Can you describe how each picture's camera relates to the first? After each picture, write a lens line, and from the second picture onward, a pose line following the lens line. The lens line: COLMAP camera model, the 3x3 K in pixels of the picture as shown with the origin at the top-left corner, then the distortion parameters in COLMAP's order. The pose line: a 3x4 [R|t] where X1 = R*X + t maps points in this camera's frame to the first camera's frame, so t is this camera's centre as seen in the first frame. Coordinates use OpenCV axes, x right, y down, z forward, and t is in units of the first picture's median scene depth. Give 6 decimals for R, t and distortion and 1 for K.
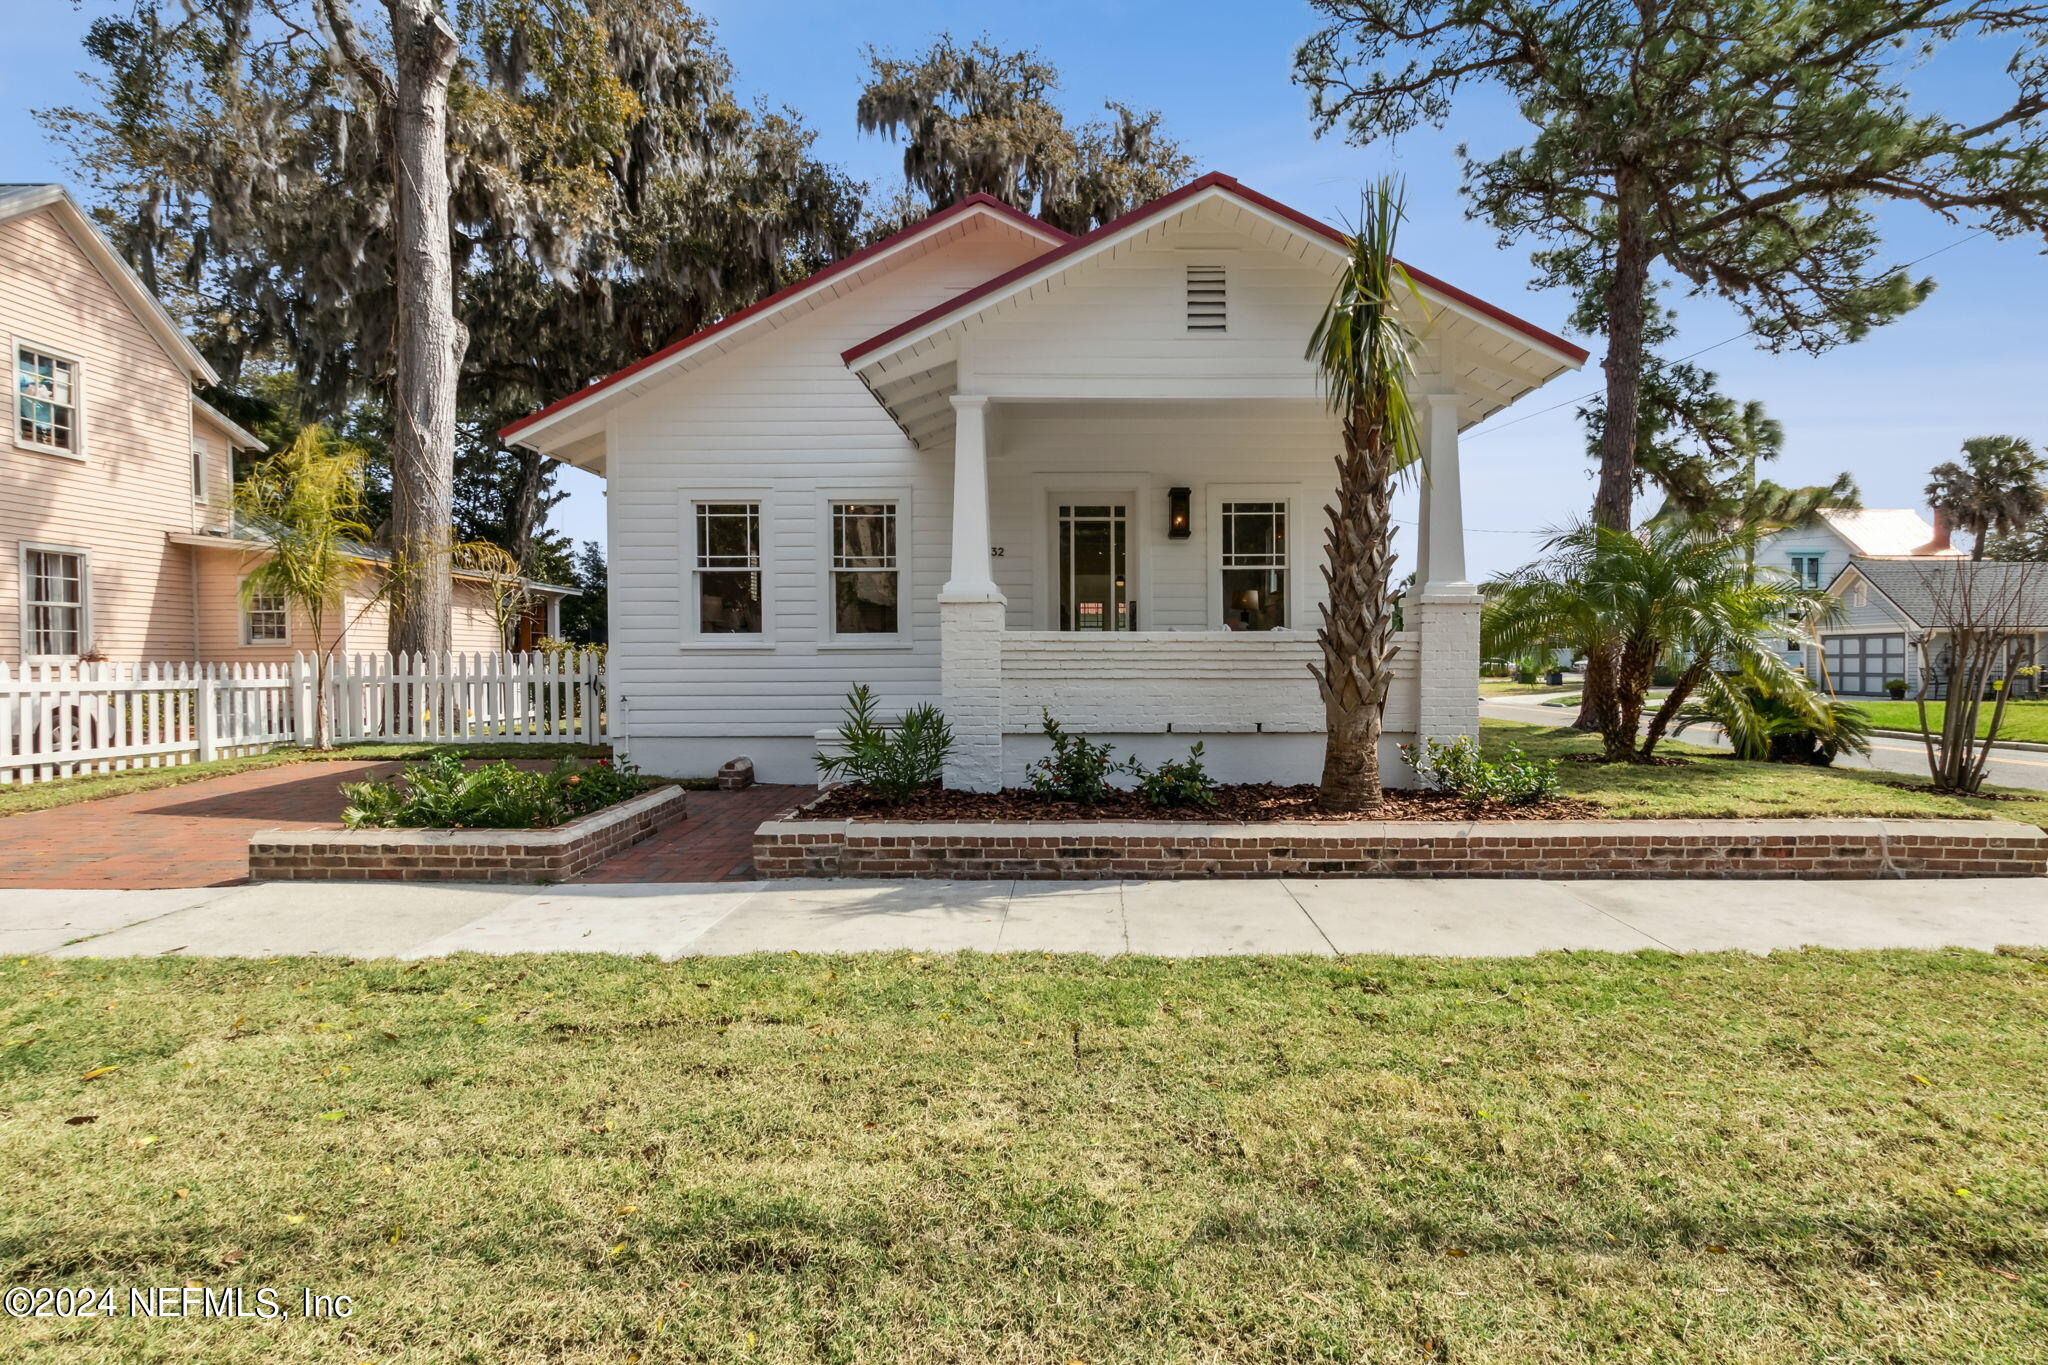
lens RADIAL K [[938.7, 0, 1076.8], [0, 938.7, 654.0], [0, 0, 1]] dist [-0.000821, 0.000106]
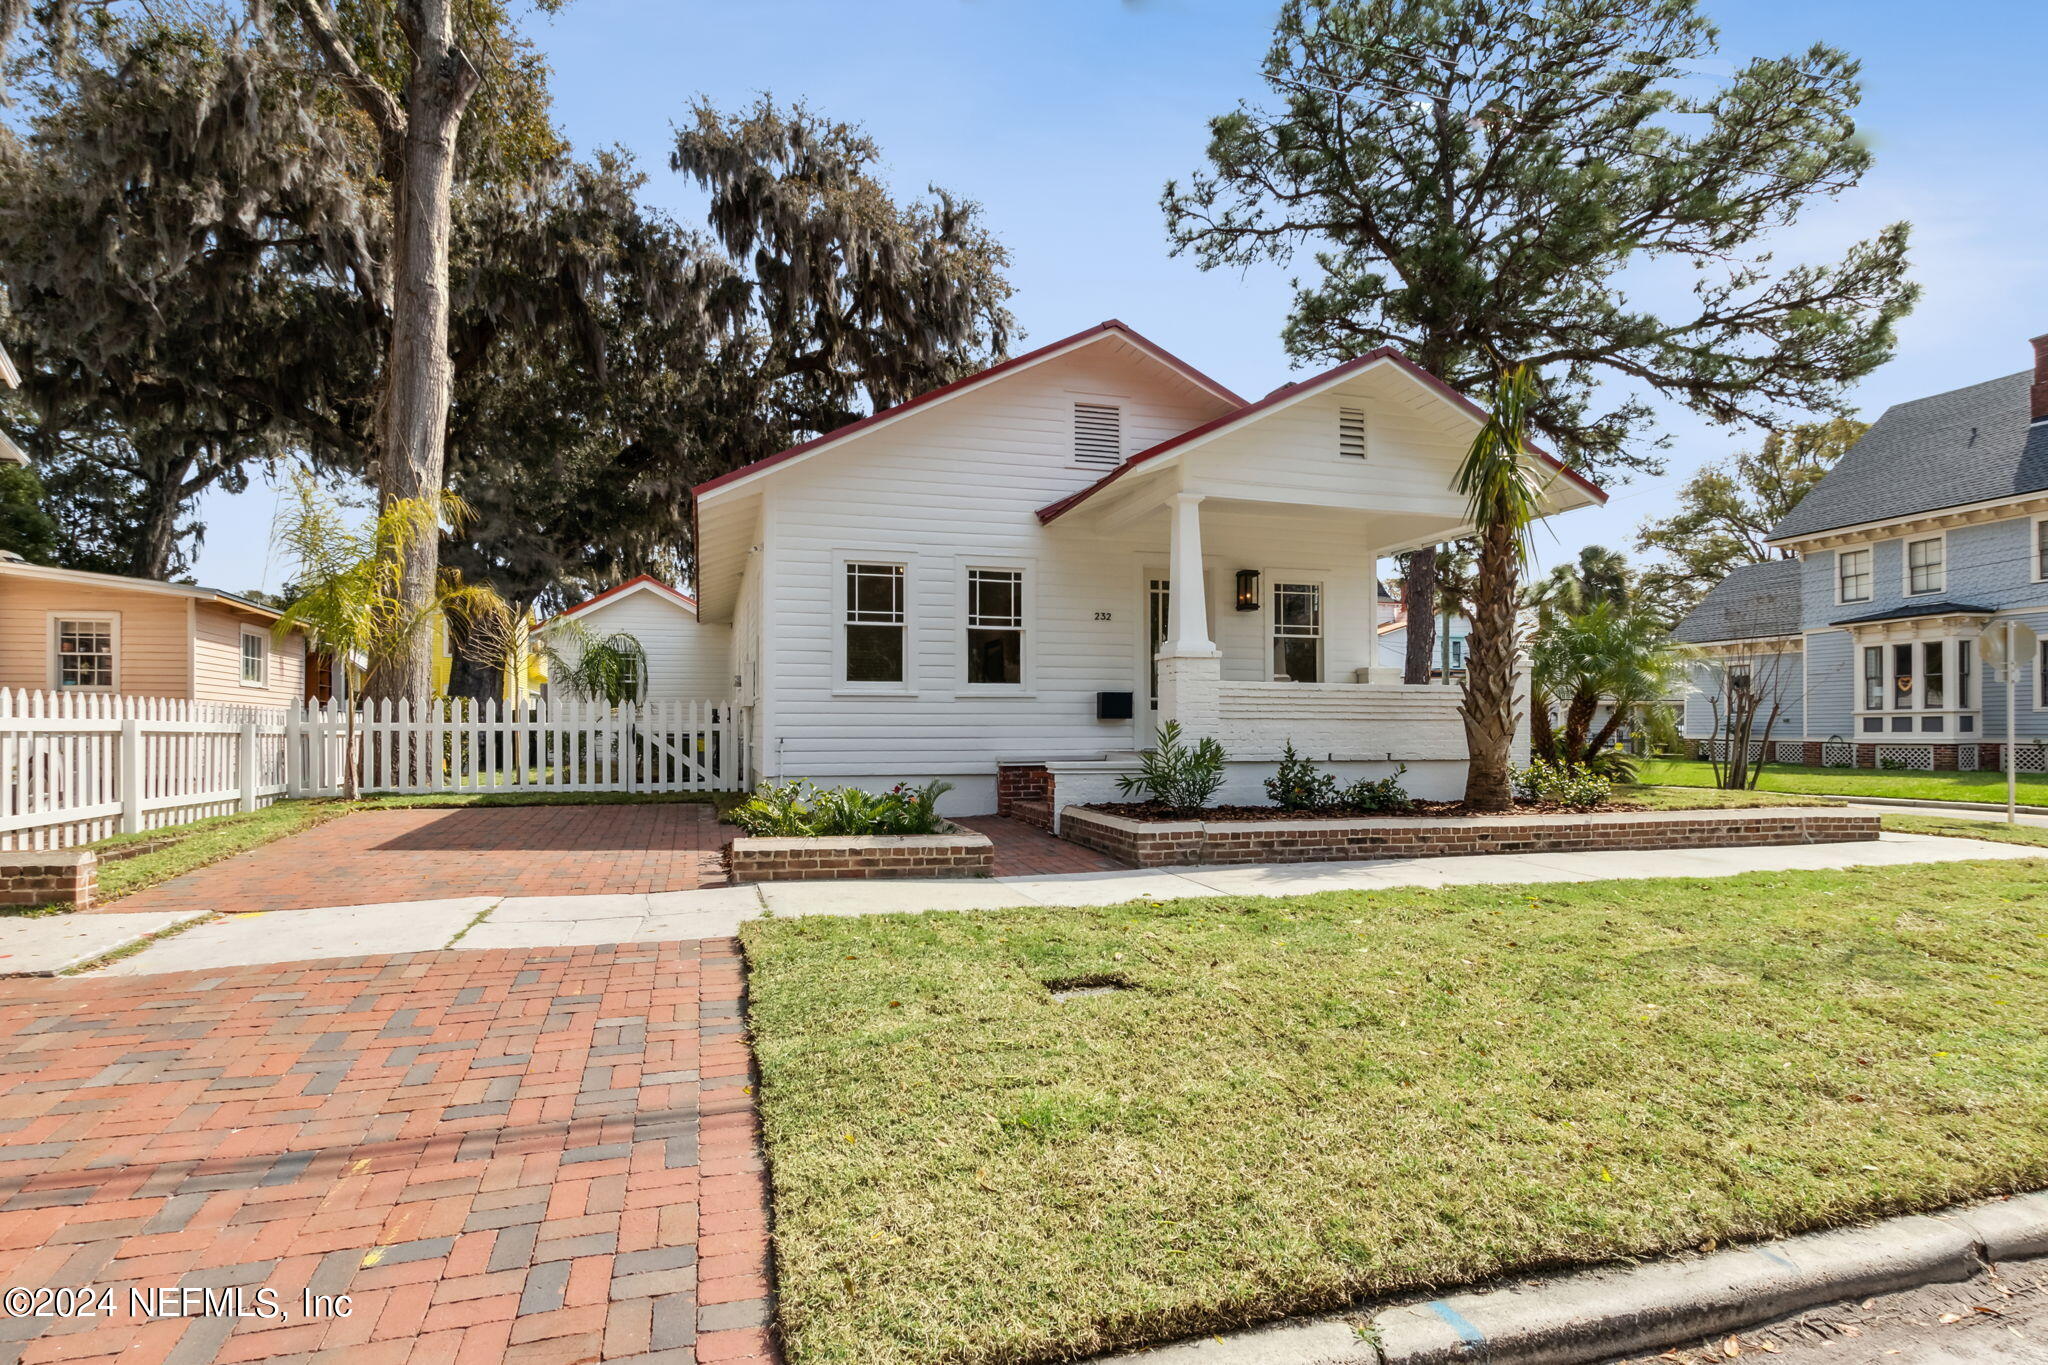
lens RADIAL K [[972.2, 0, 1000.1], [0, 972.2, 694.0], [0, 0, 1]] dist [-0.001356, 0.000528]
pose [[0.966048, 0.013949, 0.257987, -0.521615], [-0.006057, 0.999490, -0.031360, 0.027298], [-0.258293, 0.028733, 0.965639, -0.141434]]
